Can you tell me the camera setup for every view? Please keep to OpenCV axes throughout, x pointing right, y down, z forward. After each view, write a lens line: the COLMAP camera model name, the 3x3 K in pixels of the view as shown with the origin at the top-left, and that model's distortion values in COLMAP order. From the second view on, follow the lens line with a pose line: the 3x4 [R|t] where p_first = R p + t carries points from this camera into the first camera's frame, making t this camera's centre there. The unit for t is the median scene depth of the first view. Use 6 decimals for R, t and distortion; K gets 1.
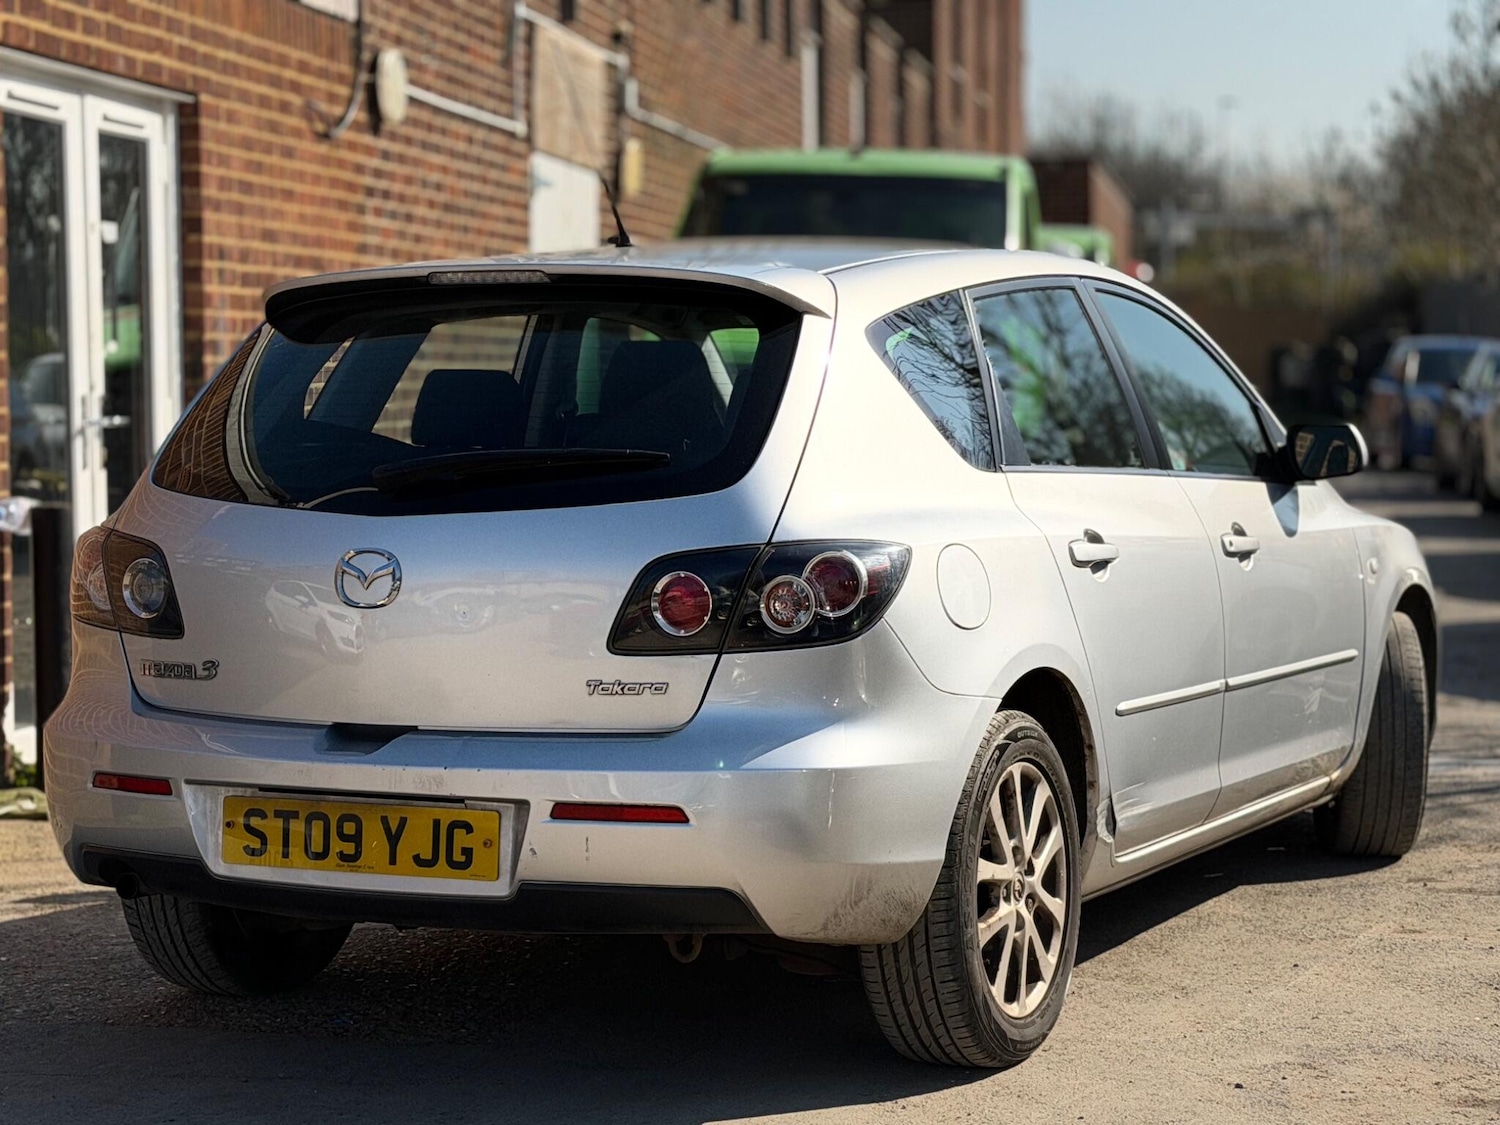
lens RADIAL K [[3055.8, 0, 753.9], [0, 3055.8, 565.6], [0, 0, 1]] dist [0.140557, 0.000000]
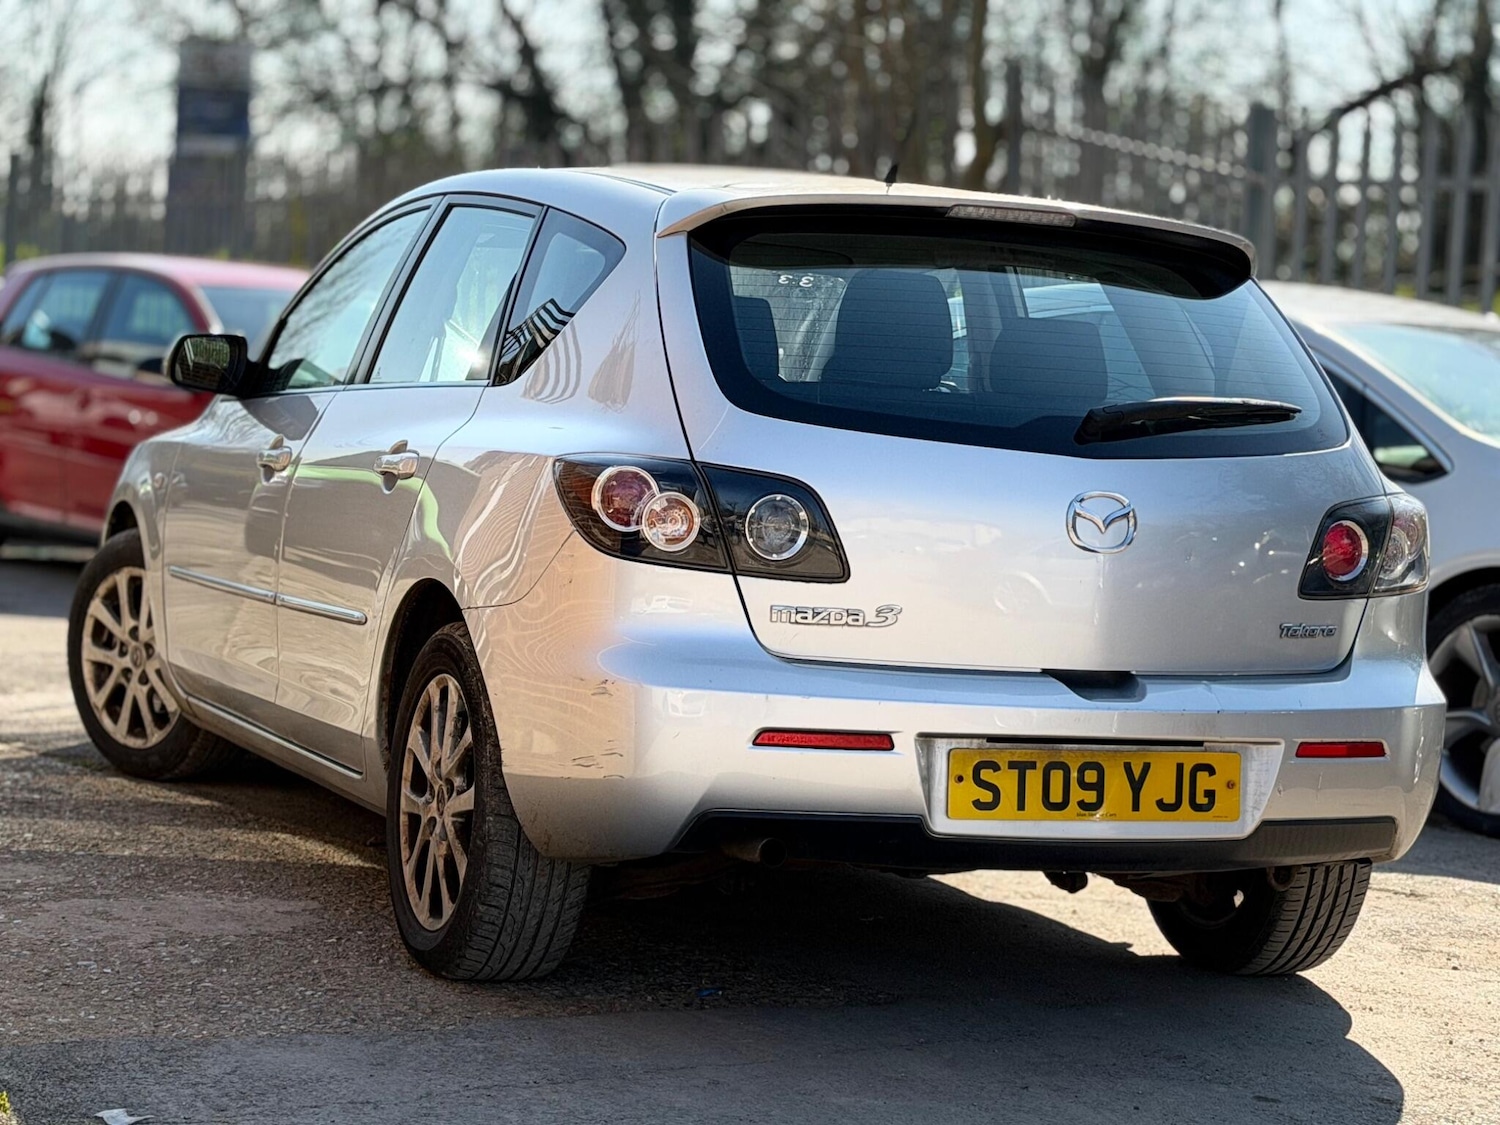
lens RADIAL K [[3241.2, 0, 749.1], [0, 3241.2, 567.0], [0, 0, 1]] dist [0.138594, 0.000000]
pose [[0.680927, 0.004398, 0.732338, -0.908166], [-0.020968, 0.999689, 0.013493, 0.006423], [-0.732051, -0.024544, 0.680808, 0.349895]]
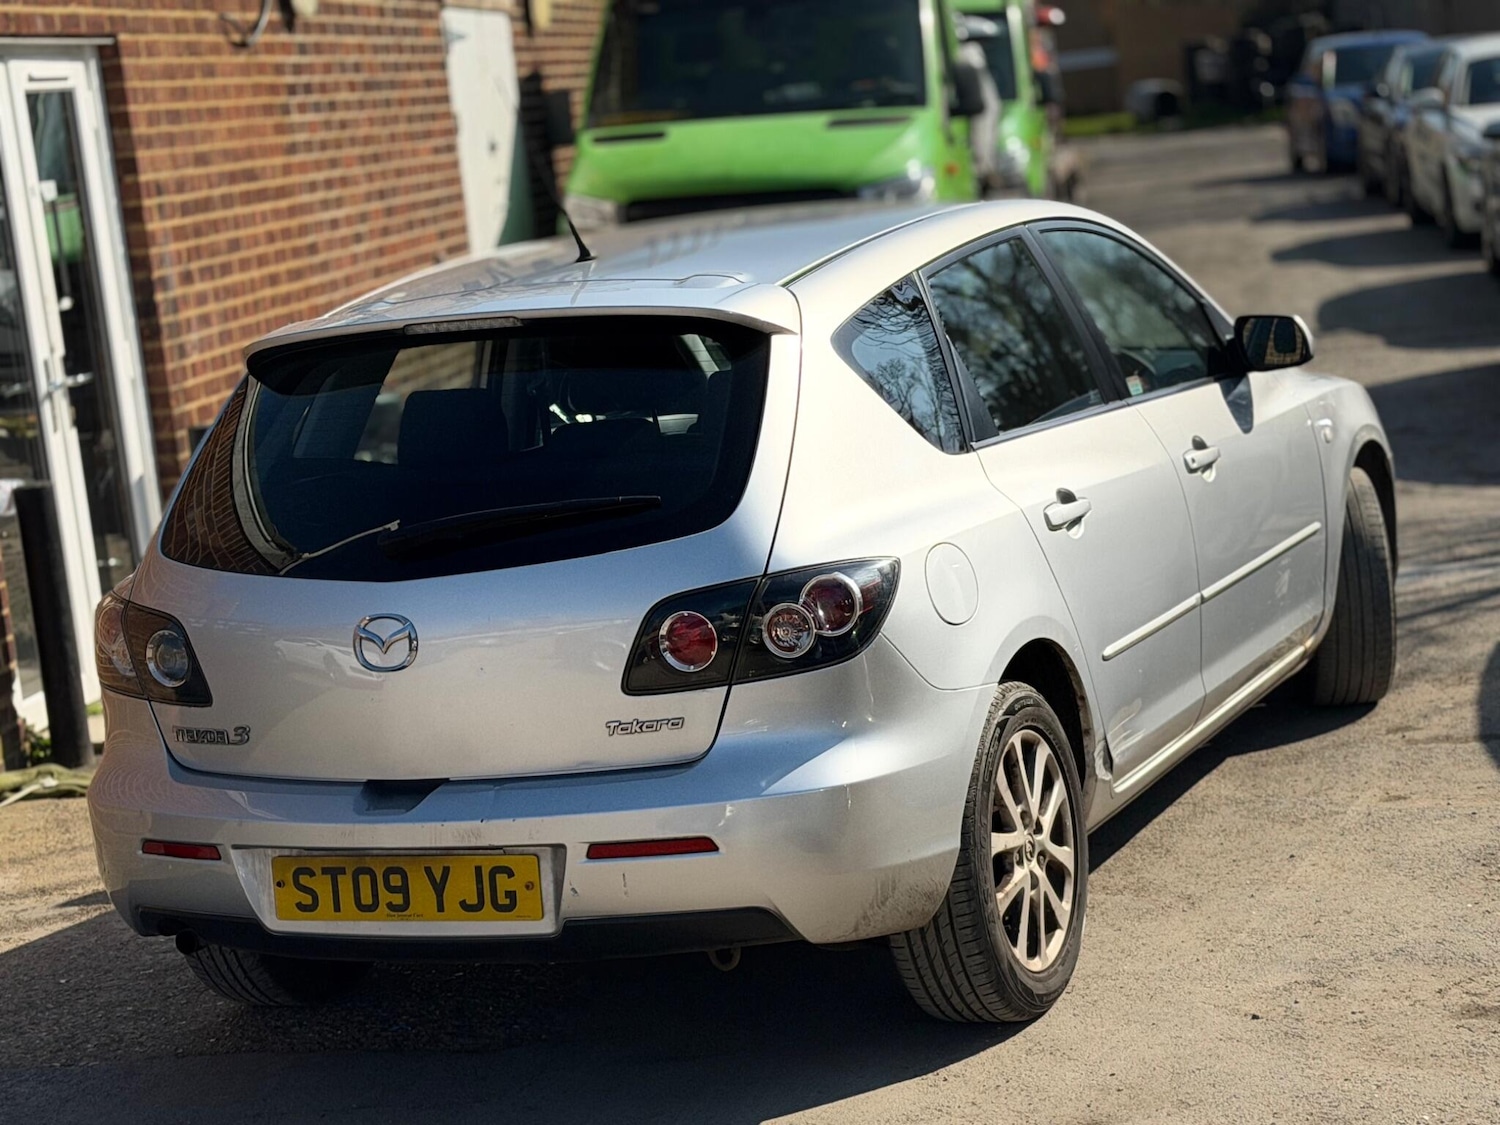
lens RADIAL K [[3055.8, 0, 753.6], [0, 3055.8, 563.8], [0, 0, 1]] dist [0.140557, 0.000000]
pose [[0.994160, -0.107176, 0.012585, -0.010724], [0.105687, 0.990576, 0.087118, -0.094140], [-0.021803, -0.085279, 0.996119, -0.038250]]
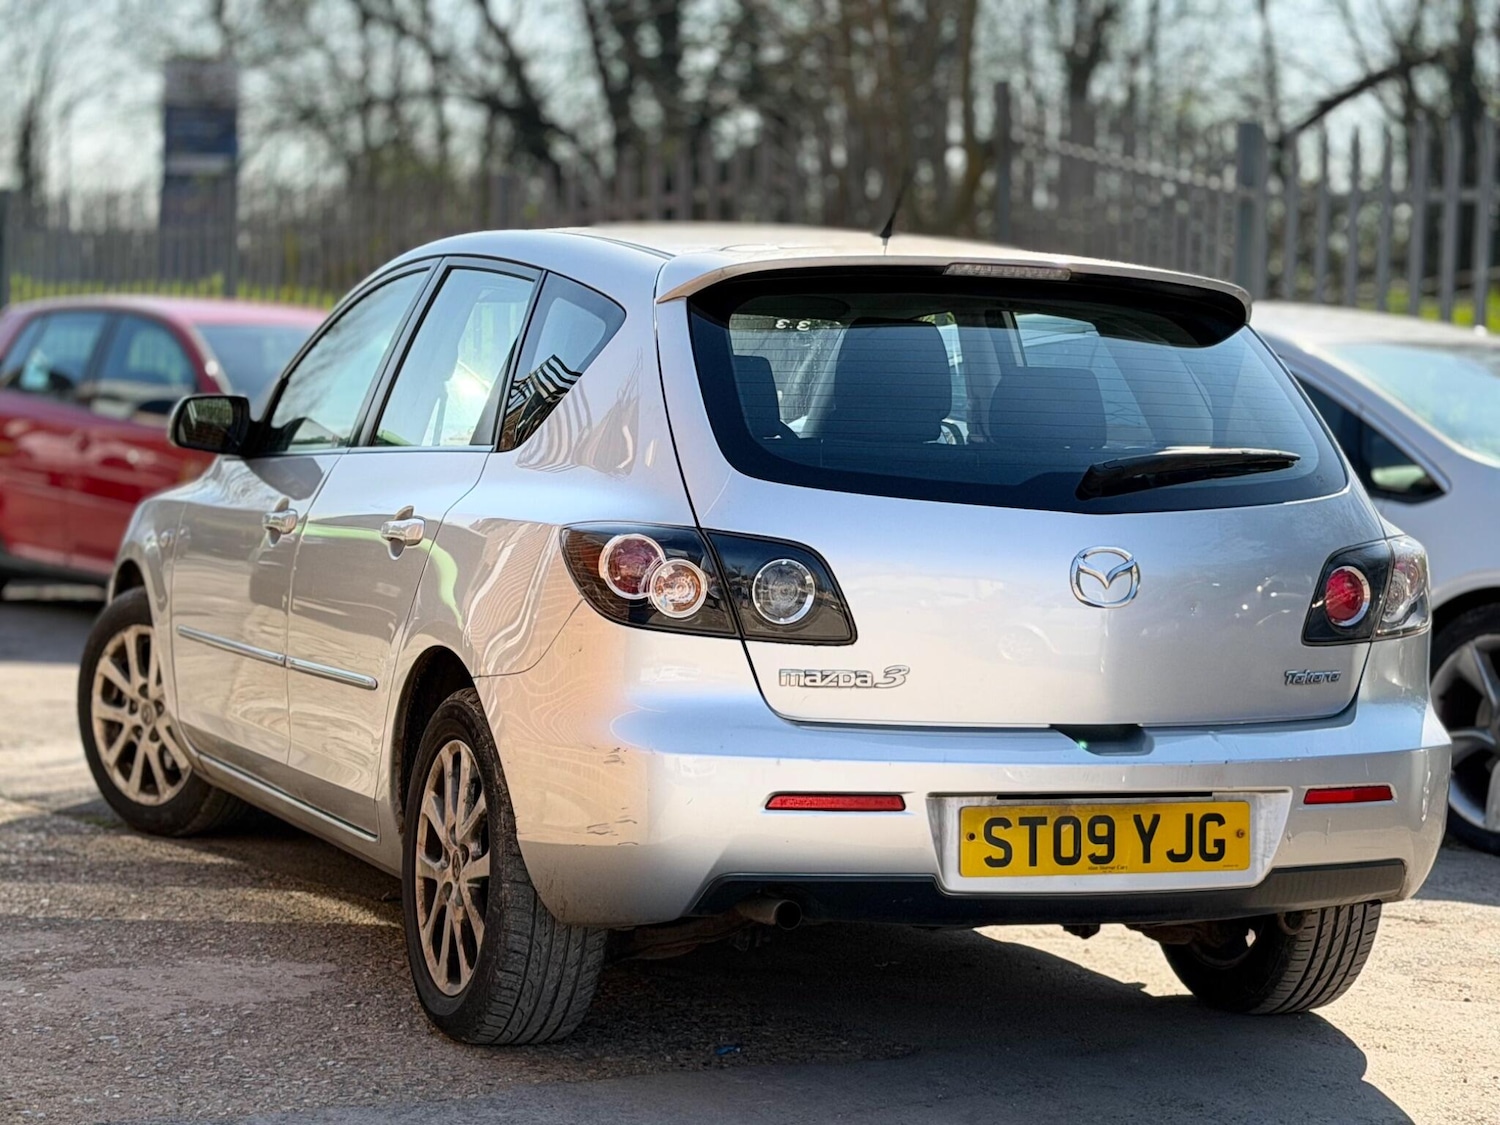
lens RADIAL K [[3241.2, 0, 750.8], [0, 3241.2, 569.0], [0, 0, 1]] dist [0.138594, 0.000000]
pose [[0.680209, -0.013196, 0.732899, -0.915453], [0.004951, 0.999898, 0.013408, -0.012359], [-0.733001, -0.005491, 0.680205, 0.346626]]
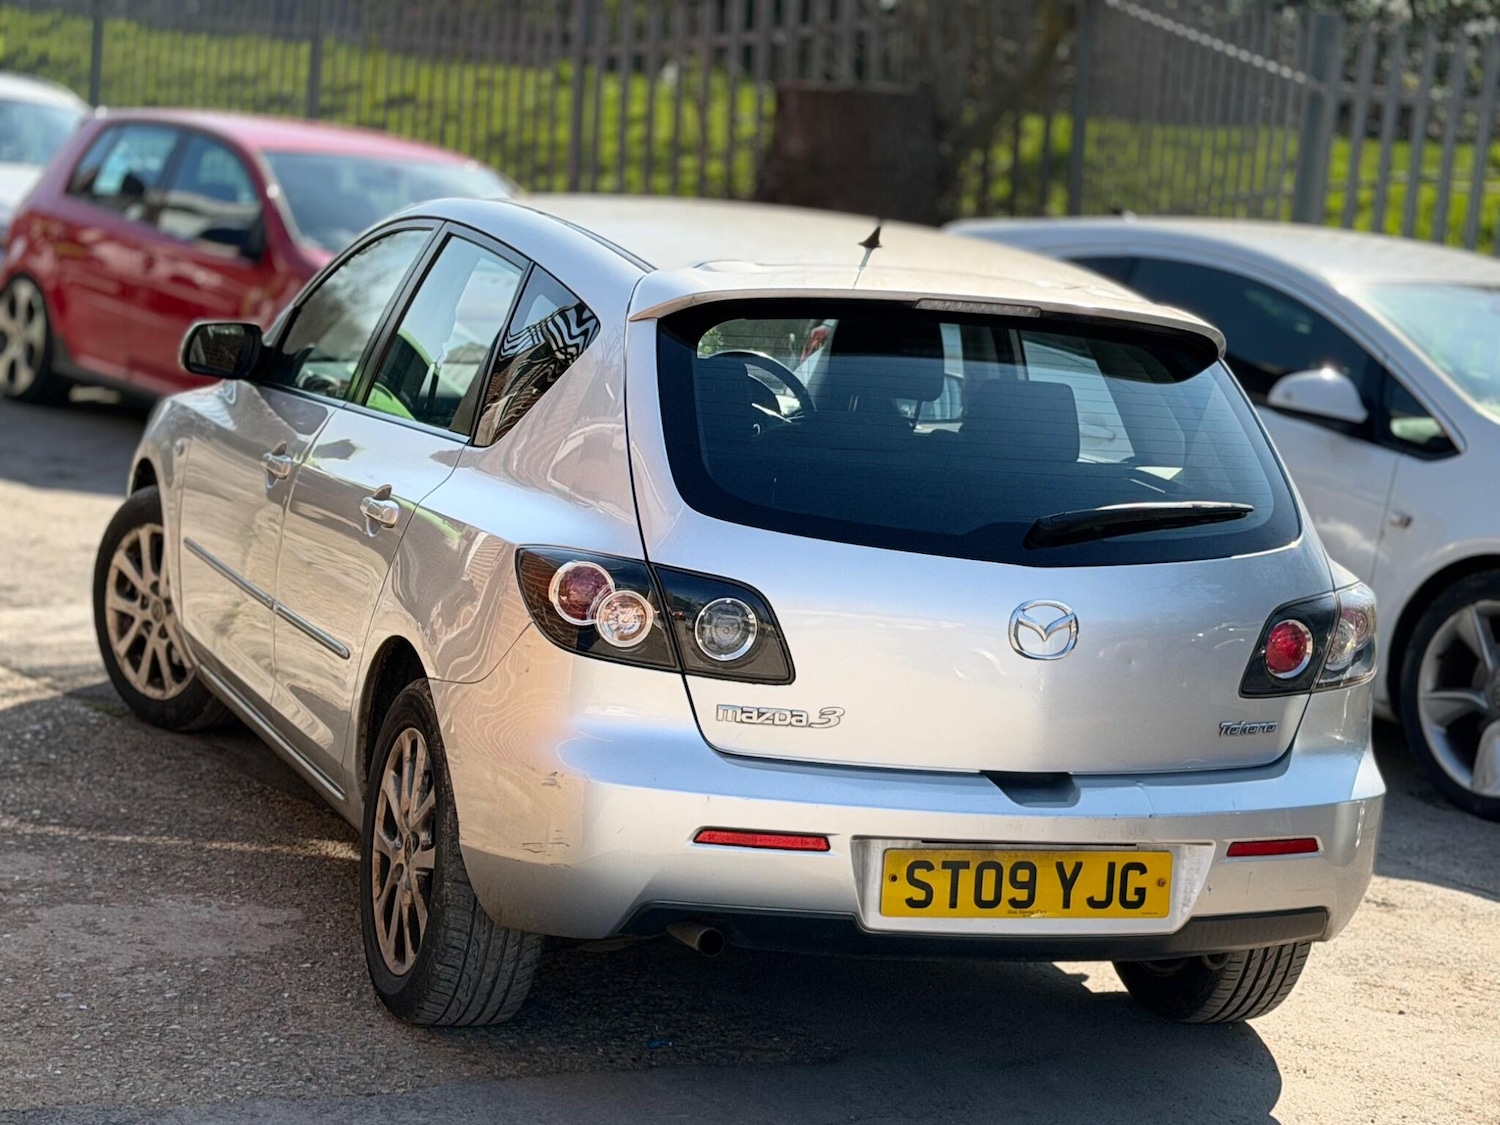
lens RADIAL K [[3241.2, 0, 742.3], [0, 3241.2, 562.7], [0, 0, 1]] dist [0.138594, 0.000000]
pose [[0.705535, -0.024632, 0.708247, -0.897861], [-0.053384, 0.994709, 0.087775, -0.100348], [-0.706662, -0.099737, 0.700487, 0.301464]]
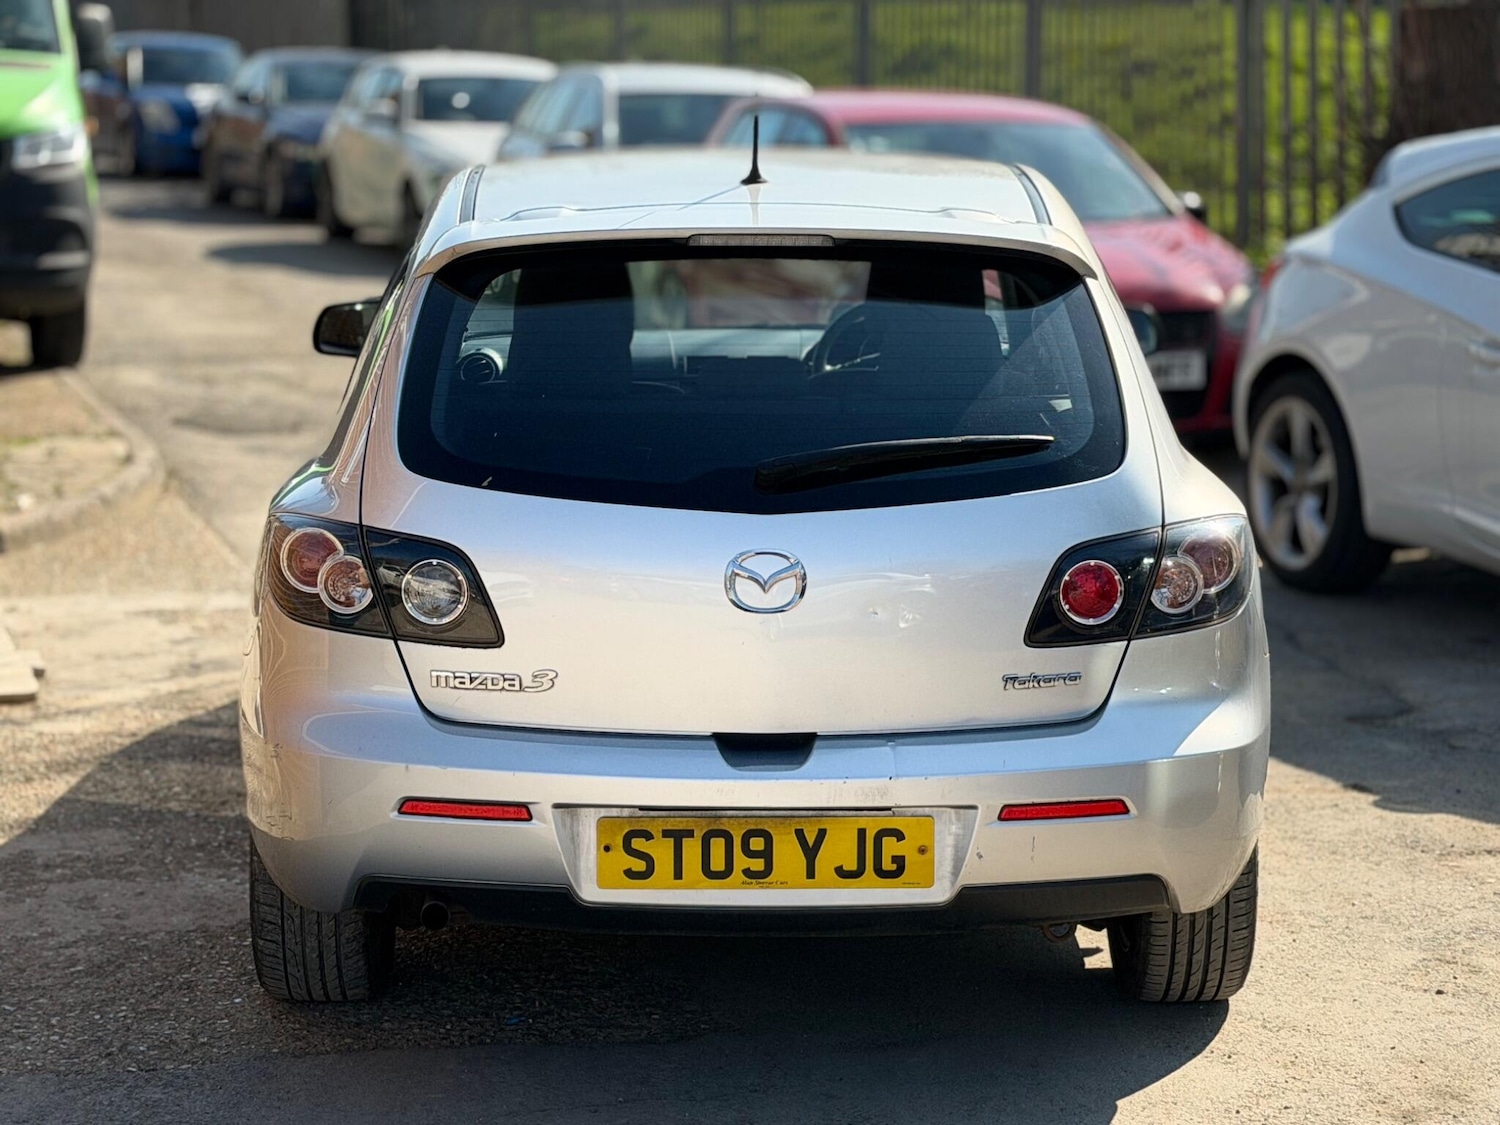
lens RADIAL K [[3241.2, 0, 756.9], [0, 3241.2, 557.0], [0, 0, 1]] dist [0.138594, 0.000000]
pose [[0.893764, -0.060262, 0.444470, -0.538388], [0.016840, 0.994743, 0.101006, -0.098129], [-0.448221, -0.082791, 0.890081, 0.103675]]
